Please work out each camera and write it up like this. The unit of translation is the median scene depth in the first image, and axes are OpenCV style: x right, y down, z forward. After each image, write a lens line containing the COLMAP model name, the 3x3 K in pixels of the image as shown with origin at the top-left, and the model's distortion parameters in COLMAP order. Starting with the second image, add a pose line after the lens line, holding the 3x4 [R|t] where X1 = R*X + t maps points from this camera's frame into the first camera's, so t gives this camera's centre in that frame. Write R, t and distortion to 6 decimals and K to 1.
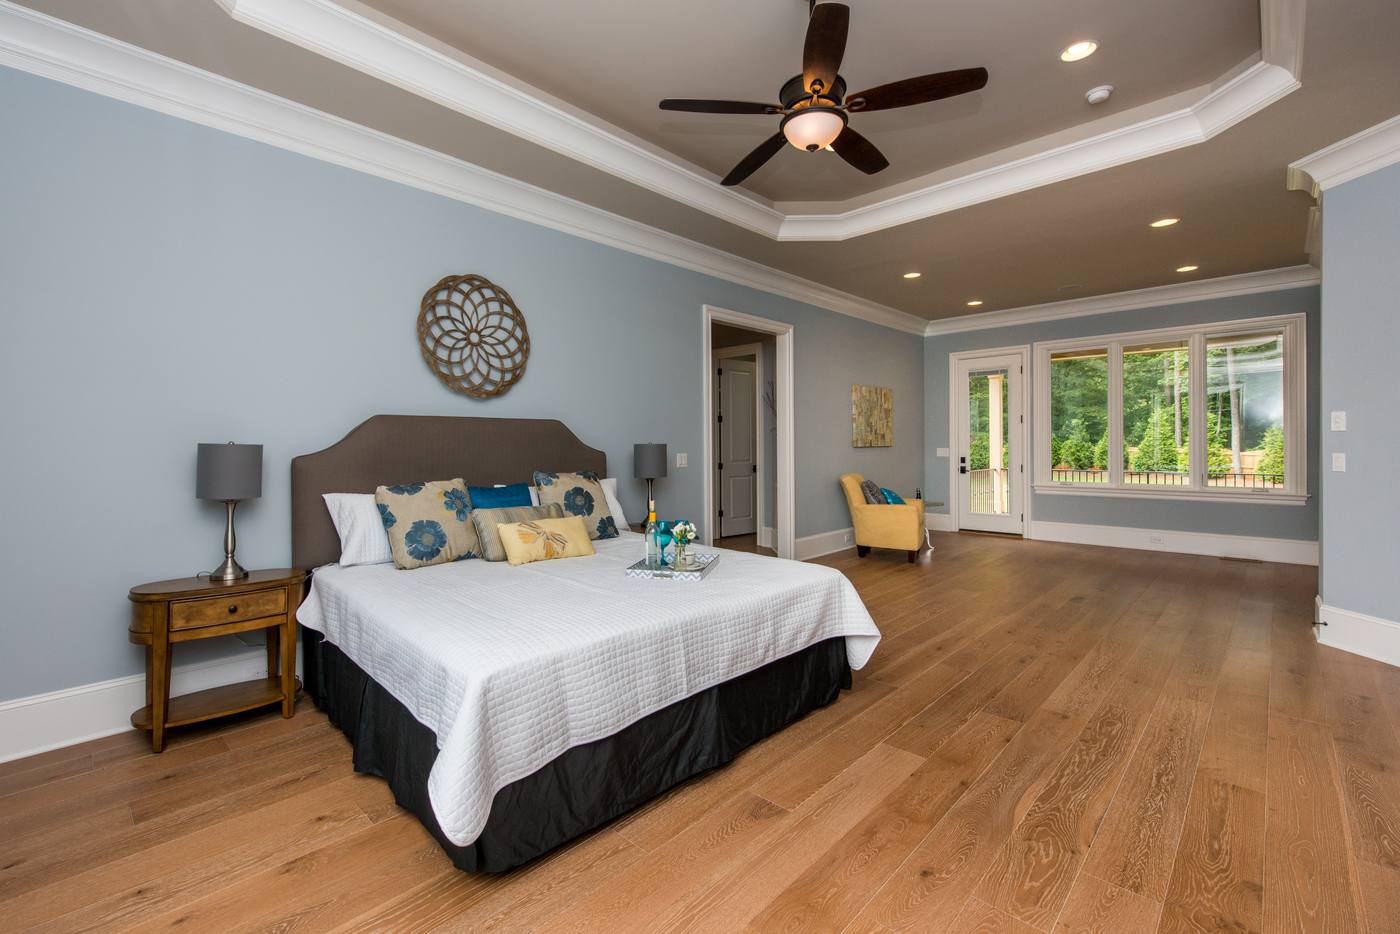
lens RADIAL K [[596.5, 0, 700.3], [0, 596.5, 441.7], [0, 0, 1]] dist [-0.000163, -0.000041]
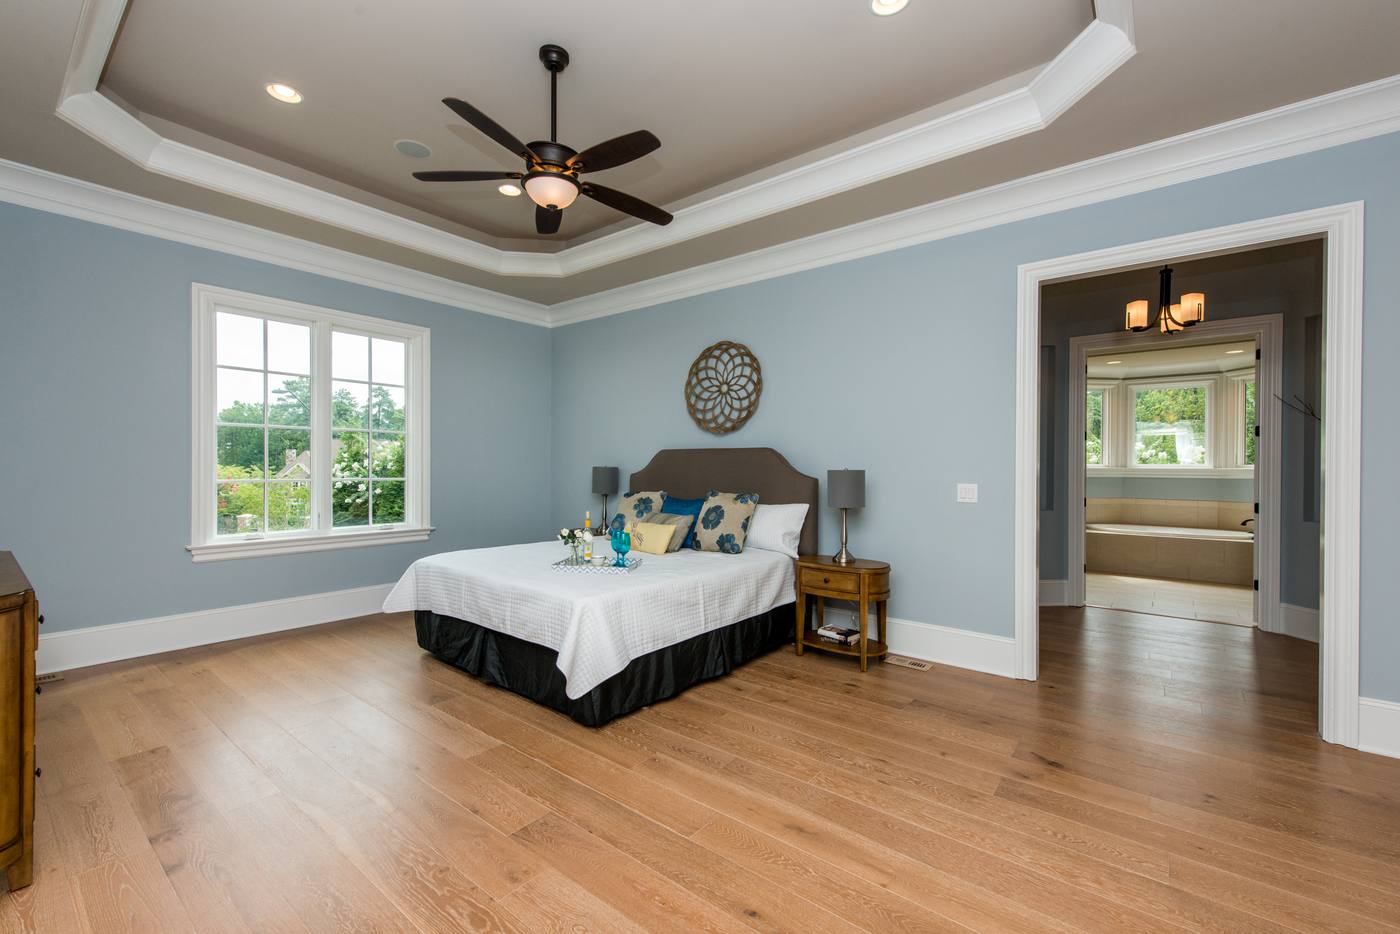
lens RADIAL K [[573.1, 0, 700.0], [0, 573.1, 467.0], [0, 0, 1]] dist [0.000537, 0.000031]
pose [[0.086318, 0.003288, -0.996262, 0.885068], [-0.005581, 0.999980, 0.002817, -0.002121], [0.996252, 0.005317, 0.086335, 0.832278]]
